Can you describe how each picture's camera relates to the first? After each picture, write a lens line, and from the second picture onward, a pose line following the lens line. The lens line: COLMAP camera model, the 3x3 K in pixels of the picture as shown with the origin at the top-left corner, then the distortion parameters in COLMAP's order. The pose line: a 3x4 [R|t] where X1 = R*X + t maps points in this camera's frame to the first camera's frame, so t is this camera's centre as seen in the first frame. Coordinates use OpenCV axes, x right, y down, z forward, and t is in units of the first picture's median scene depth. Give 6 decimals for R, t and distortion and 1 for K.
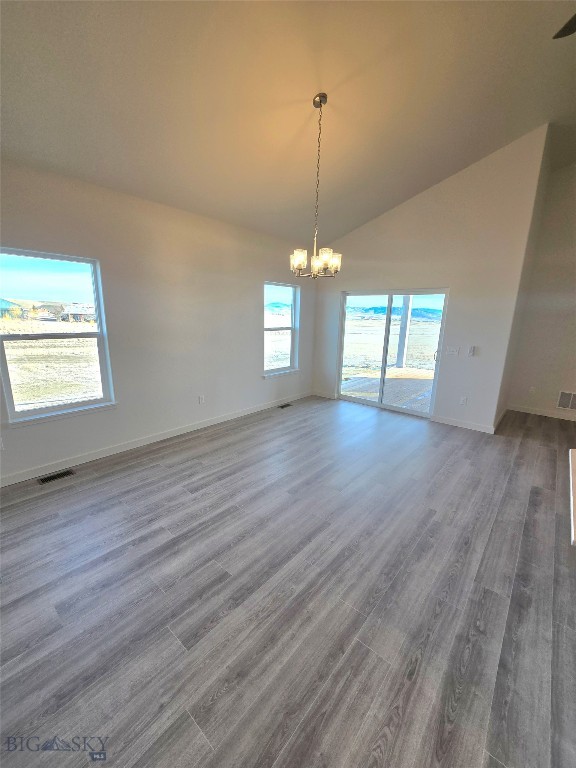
lens RADIAL K [[314.2, 0, 298.1], [0, 314.2, 389.0], [0, 0, 1]] dist [-0.006121, 0.000537]
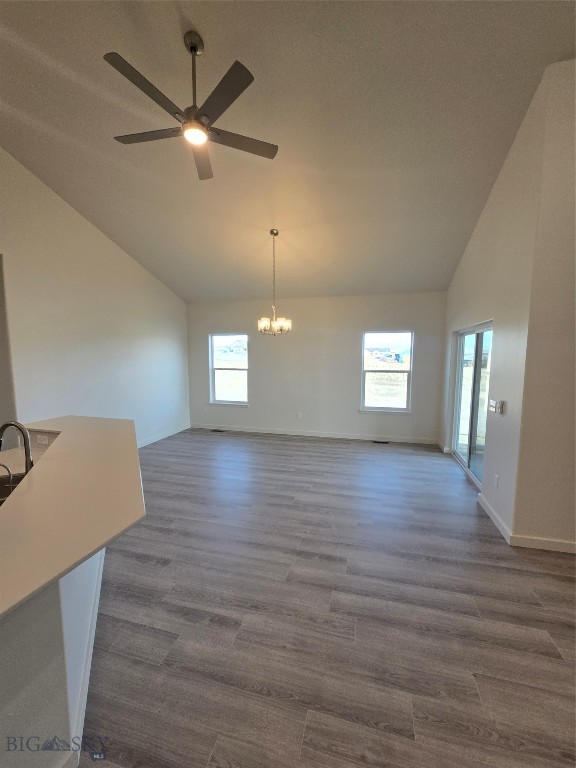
lens RADIAL K [[314.2, 0, 288.6], [0, 314.2, 388.8], [0, 0, 1]] dist [-0.006121, 0.000537]
pose [[0.417649, 0.074103, -0.905582, 1.077871], [-0.203397, 0.979000, -0.013695, -0.063919], [0.885550, 0.189913, 0.423951, 0.335121]]
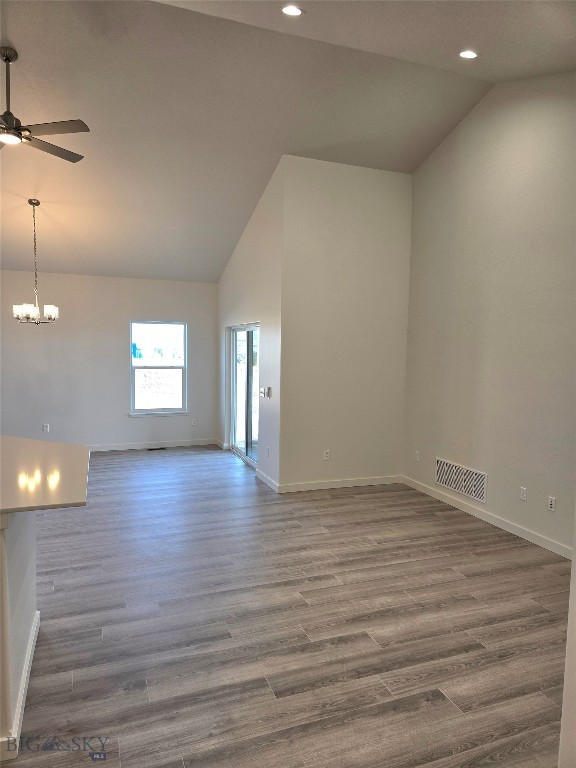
lens RADIAL K [[514.5, 0, 294.9], [0, 514.5, 395.8], [0, 0, 1]] dist [0.011372, -0.014098]
pose [[0.876479, 0.037275, -0.479996, 1.437704], [-0.110035, 0.986119, -0.124347, 0.059461], [0.468698, 0.161804, 0.868414, -0.206726]]
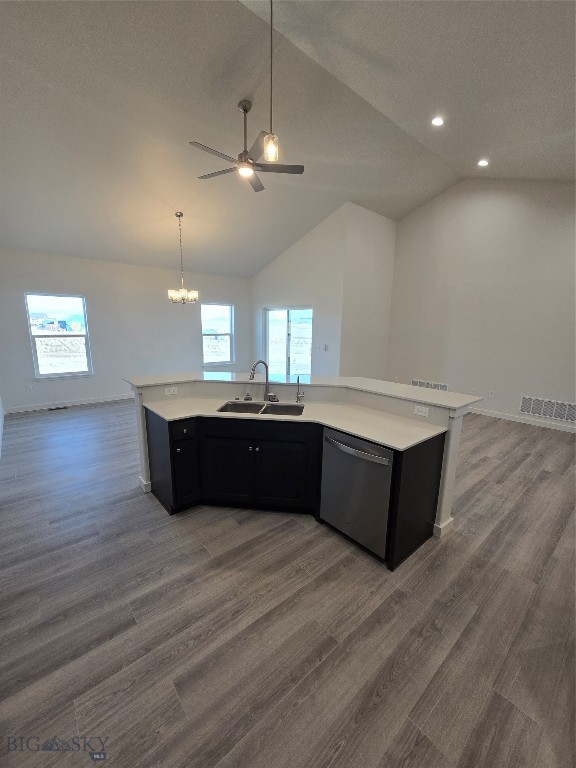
lens RADIAL K [[314.2, 0, 295.5], [0, 314.2, 390.4], [0, 0, 1]] dist [-0.006121, 0.000537]
pose [[0.988019, 0.021956, -0.152763, 0.717390], [-0.027423, 0.999053, -0.033768, 0.145297], [0.151877, 0.037552, 0.987686, -0.507596]]
